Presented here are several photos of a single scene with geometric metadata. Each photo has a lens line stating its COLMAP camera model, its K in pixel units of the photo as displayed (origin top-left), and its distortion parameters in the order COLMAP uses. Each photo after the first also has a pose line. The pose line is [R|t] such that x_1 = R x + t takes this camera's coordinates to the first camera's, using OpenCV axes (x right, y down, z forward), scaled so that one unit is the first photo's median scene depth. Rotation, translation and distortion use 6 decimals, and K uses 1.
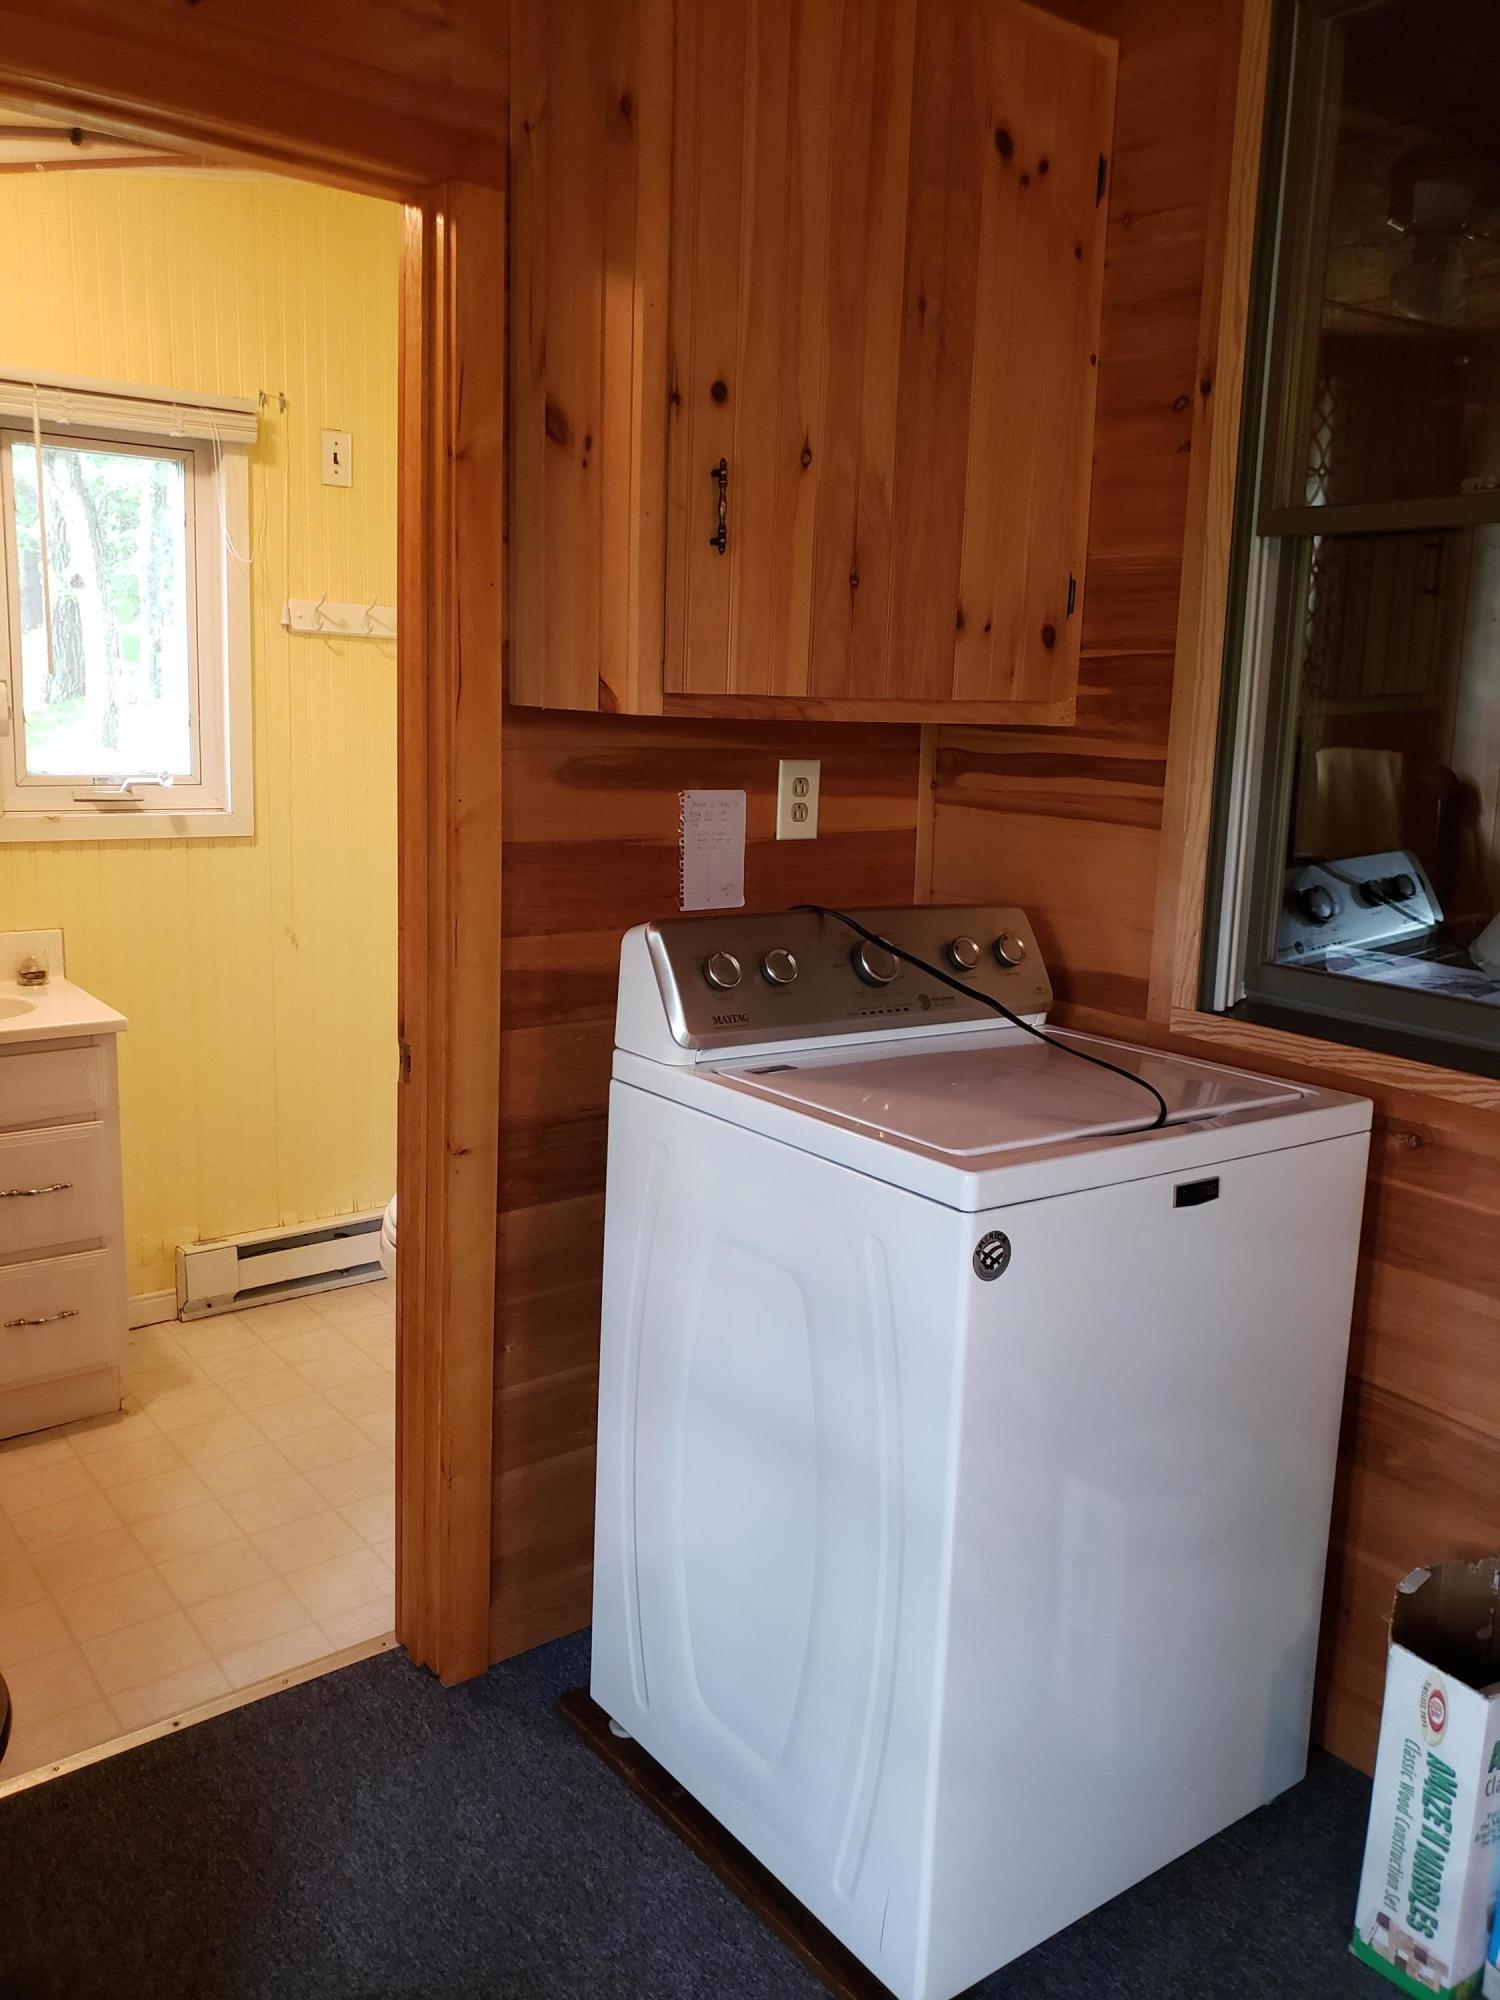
lens RADIAL K [[1587.0, 0, 739.1], [0, 1587.0, 959.8], [0, 0, 1]] dist [0.011807, 0.021747]
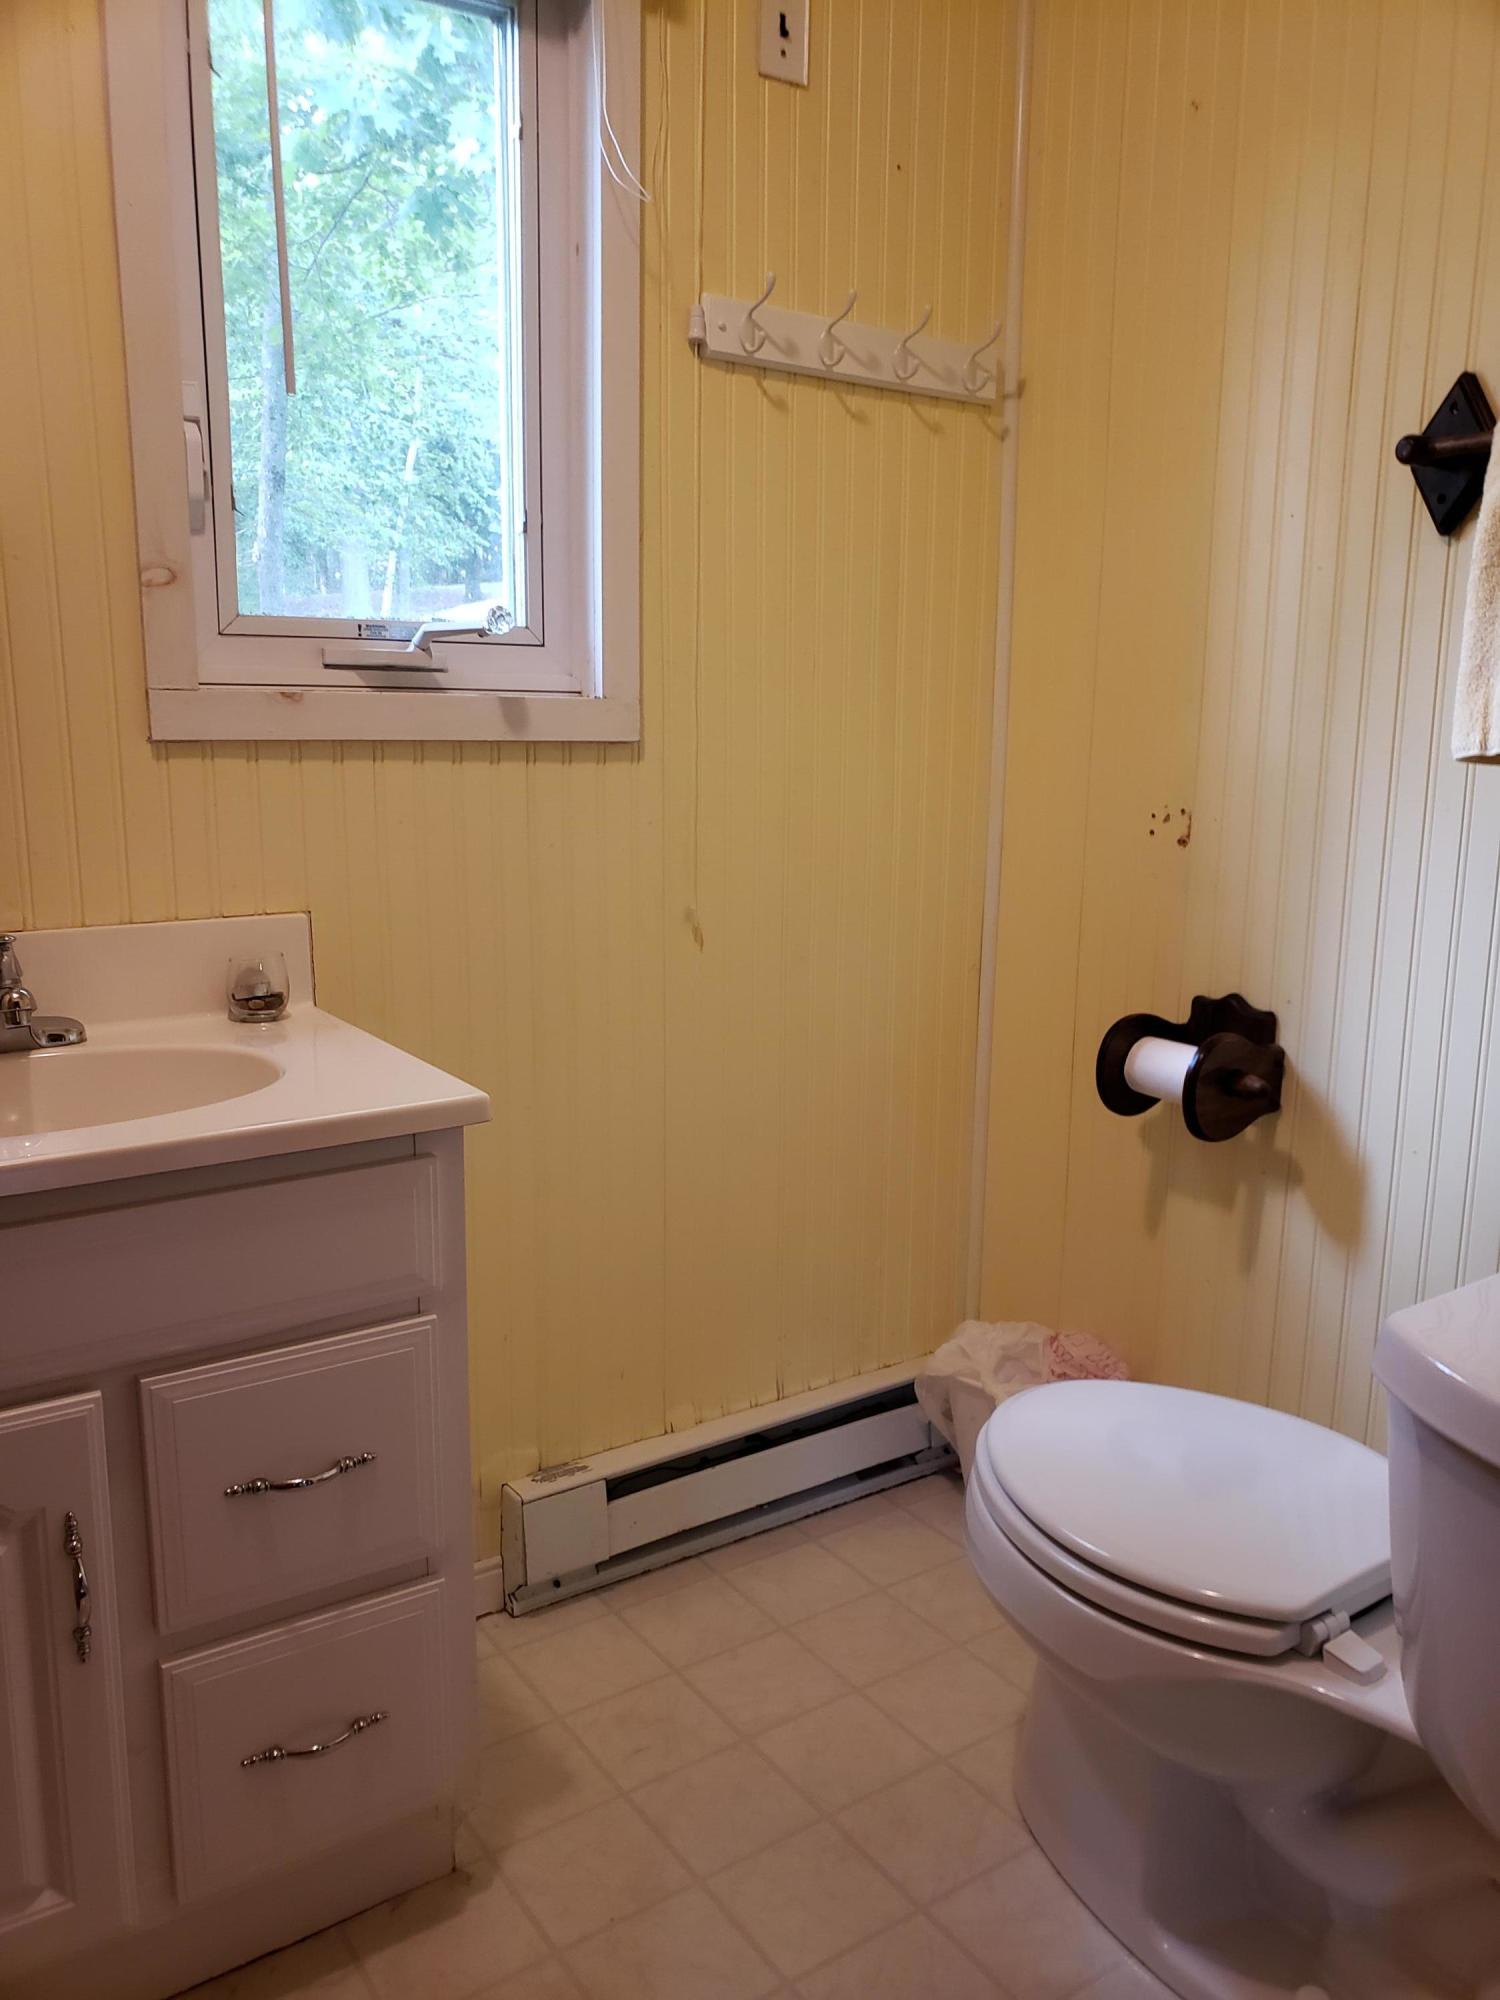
lens RADIAL K [[1517.3, 0, 750.1], [0, 1517.3, 1005.4], [0, 0, 1]] dist [0.025017, -0.011493]
pose [[0.999232, -0.009359, -0.038041, -0.256508], [0.010241, 0.999682, 0.023058, 0.001127], [0.037813, -0.023430, 0.999010, 0.495963]]
